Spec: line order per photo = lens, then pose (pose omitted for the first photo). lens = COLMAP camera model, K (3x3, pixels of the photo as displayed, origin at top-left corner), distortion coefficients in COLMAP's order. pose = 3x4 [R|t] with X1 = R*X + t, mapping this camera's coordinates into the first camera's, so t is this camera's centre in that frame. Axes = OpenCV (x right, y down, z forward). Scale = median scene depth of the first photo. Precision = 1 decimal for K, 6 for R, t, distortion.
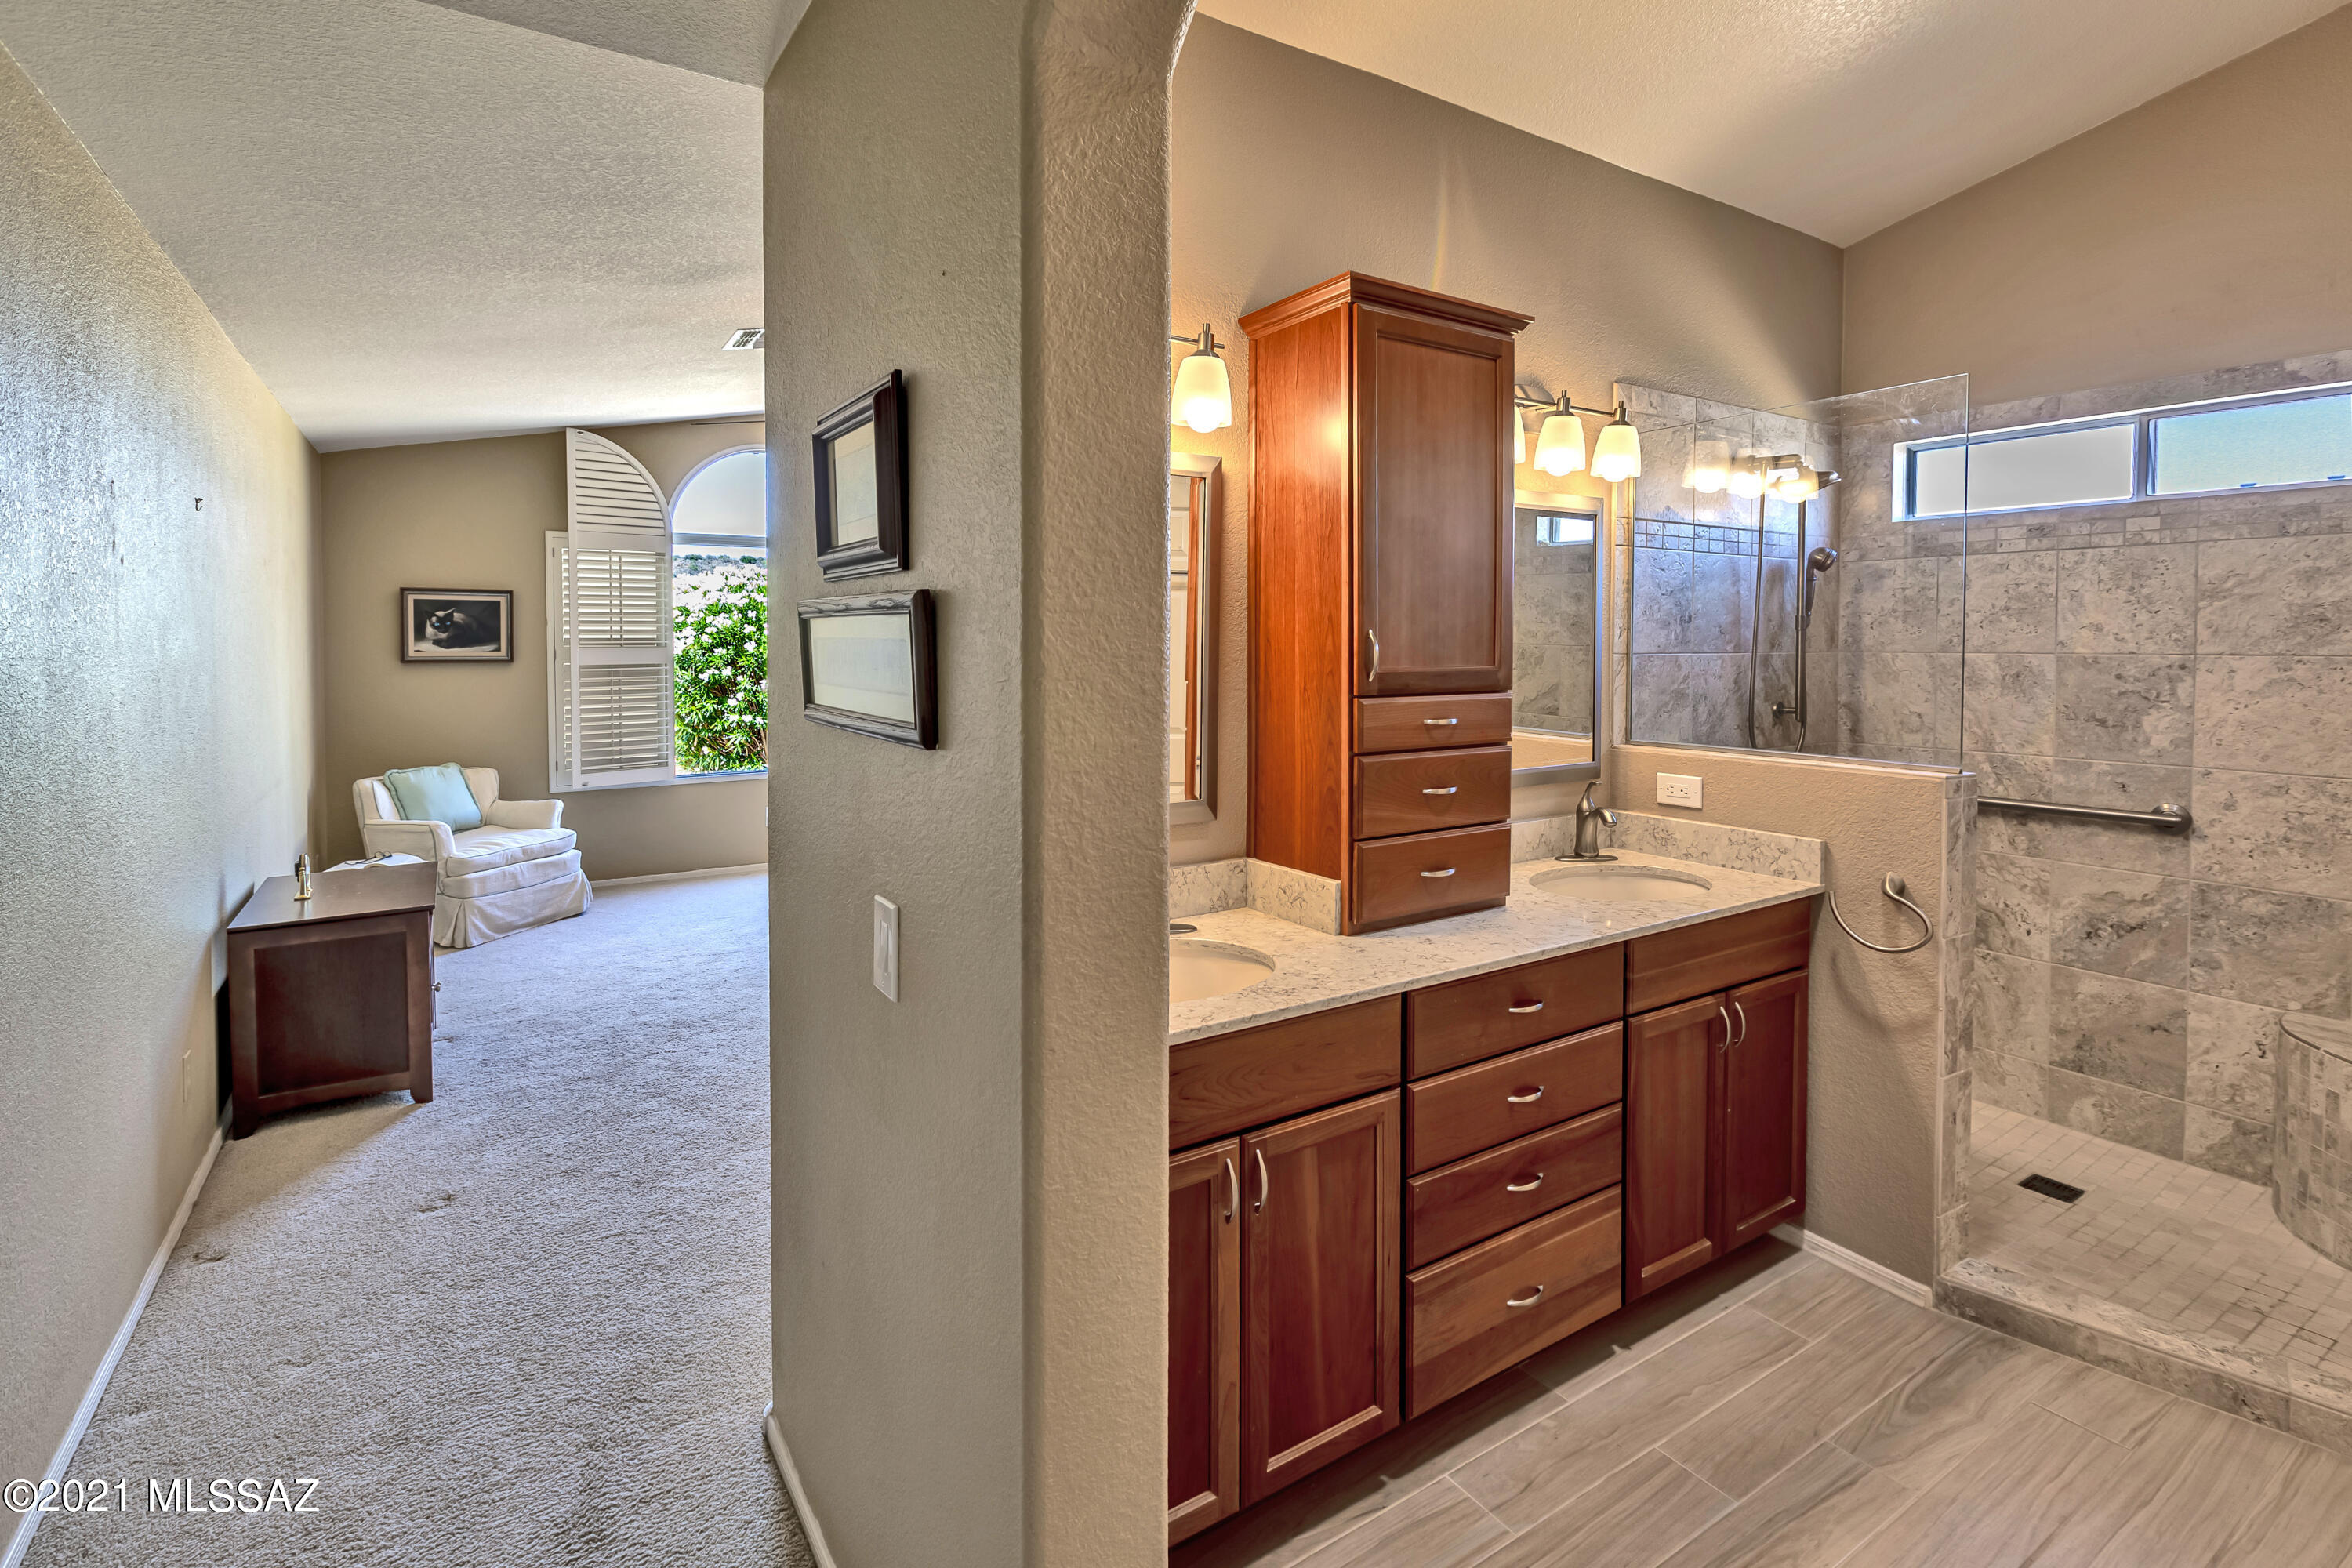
lens RADIAL K [[1083.8, 0, 1168.2], [0, 1083.8, 668.3], [0, 0, 1]] dist [0.007278, -0.001114]
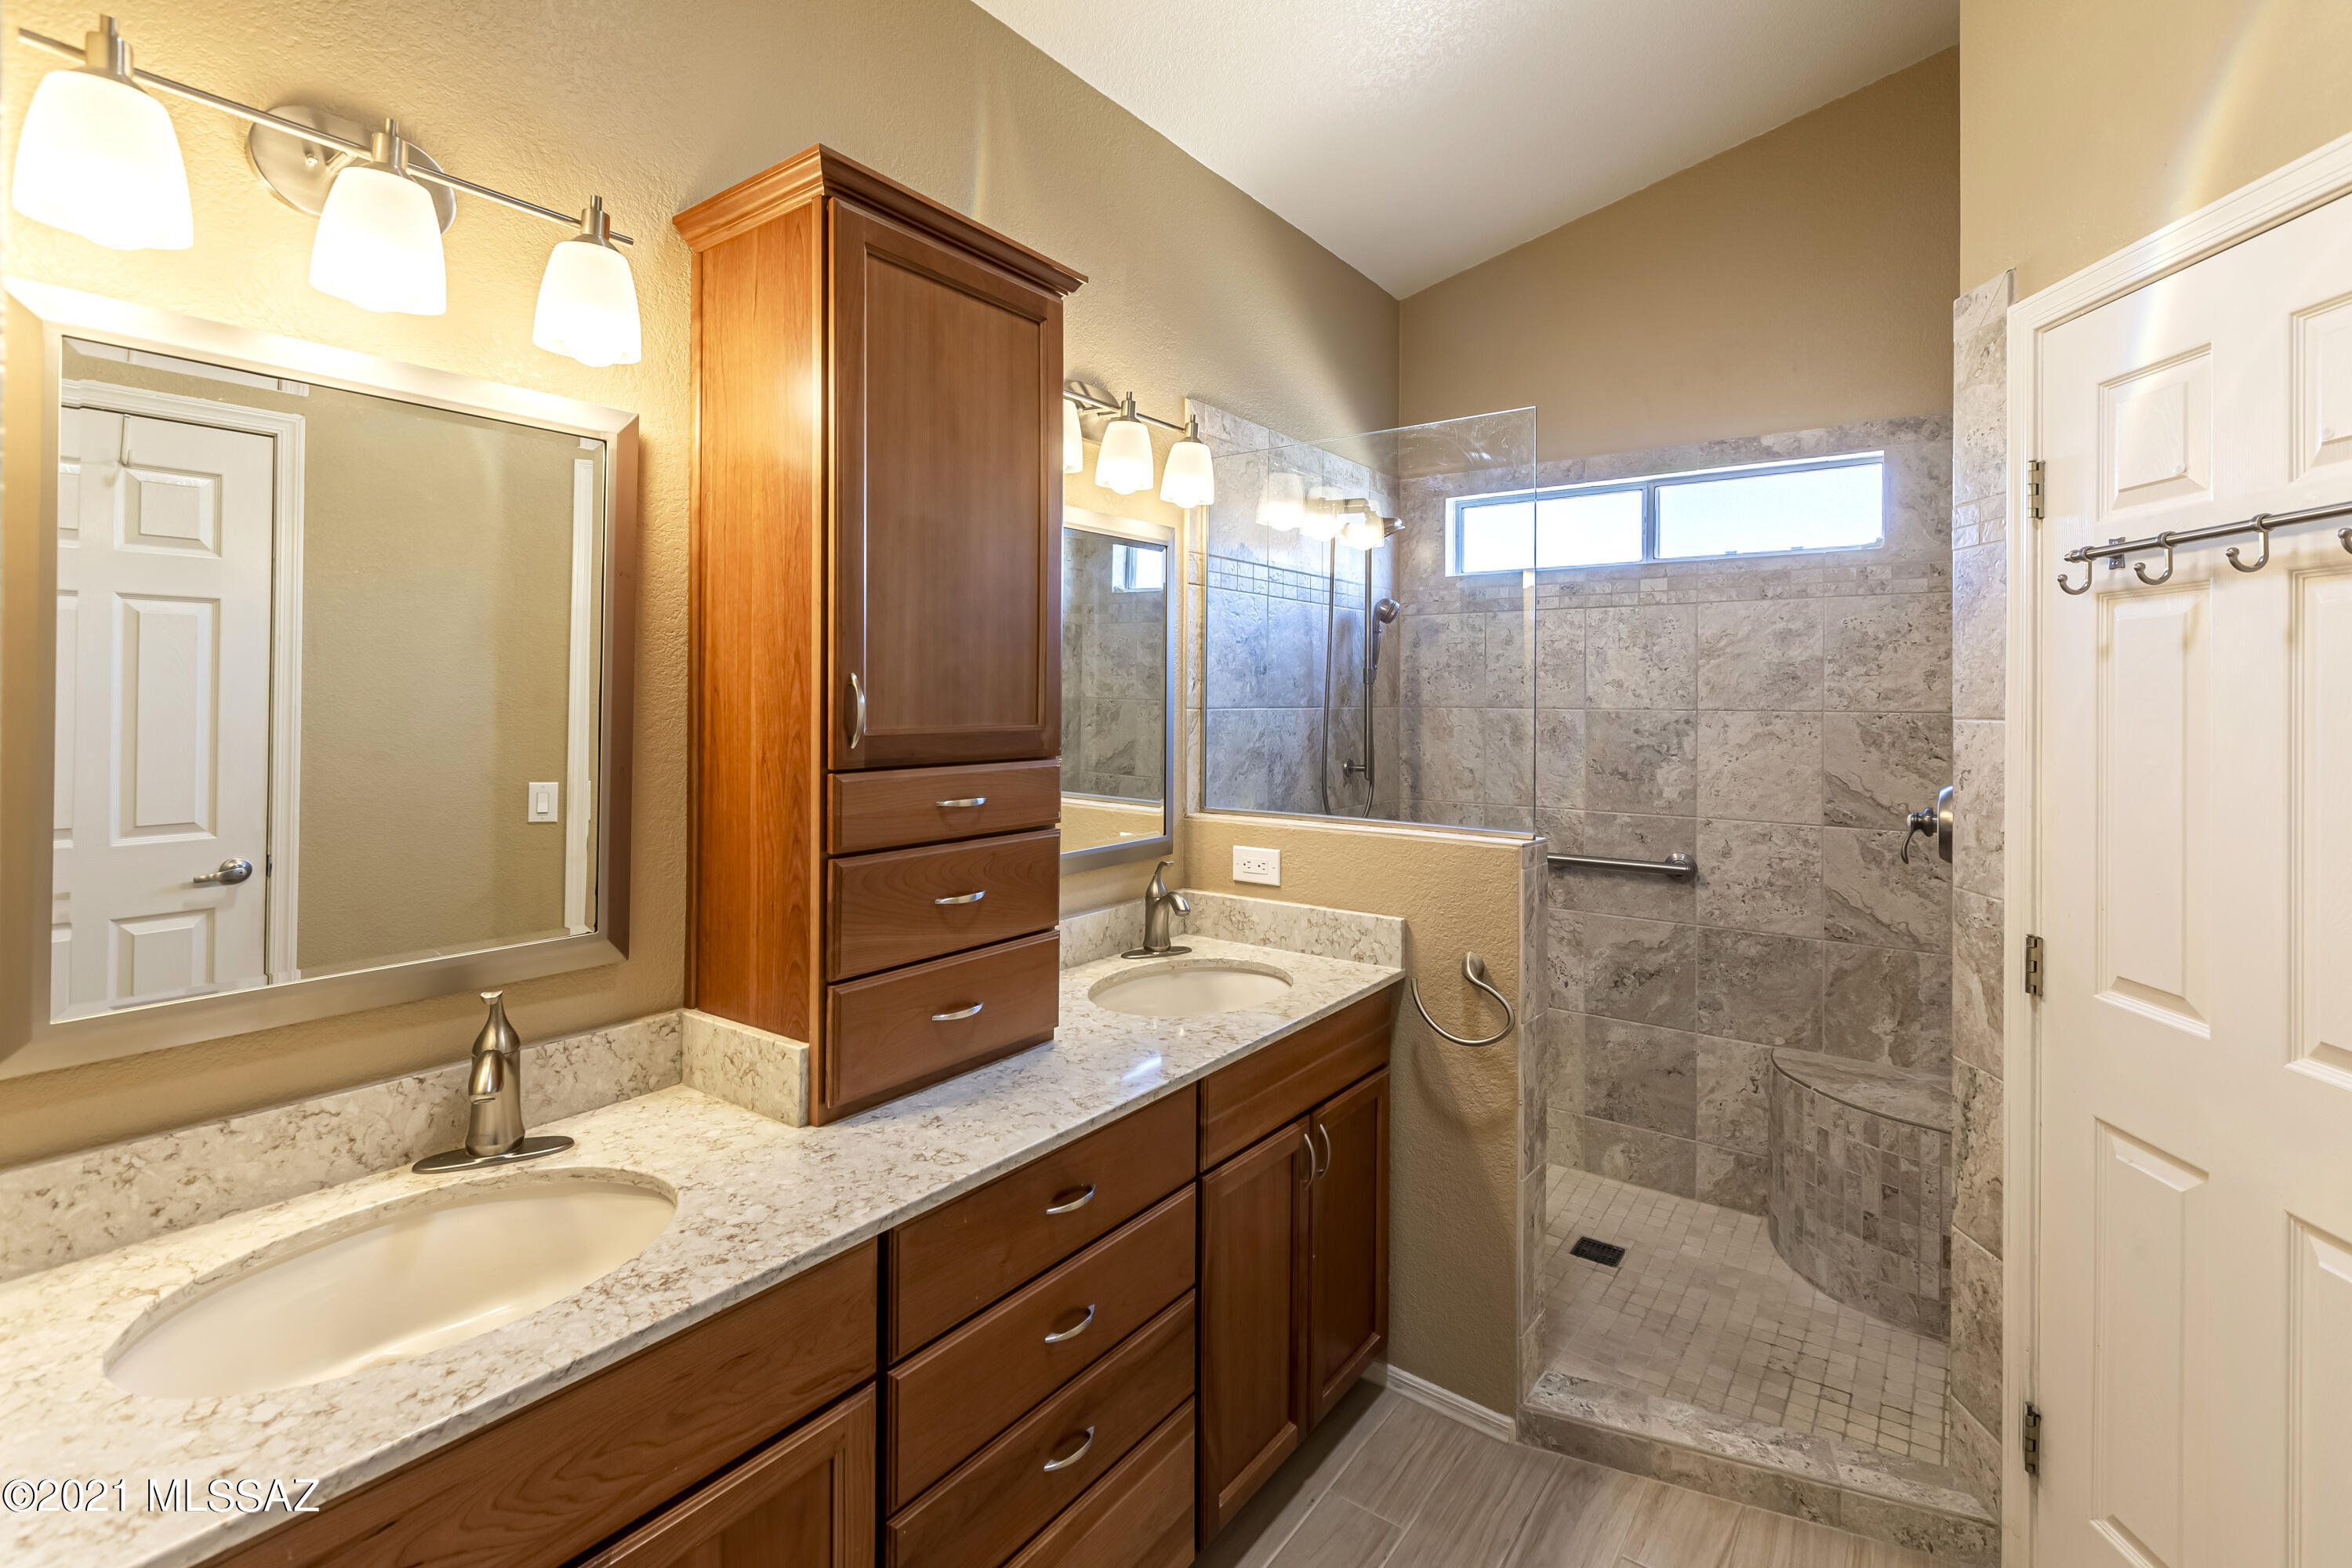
lens RADIAL K [[1098.7, 0, 1176.7], [0, 1098.7, 694.0], [0, 0, 1]] dist [0.001895, -0.000039]
pose [[0.930350, 0.006002, 0.366624, 0.115365], [0.003748, 0.999658, -0.025876, -0.003394], [-0.366653, 0.025448, 0.930009, 0.264124]]
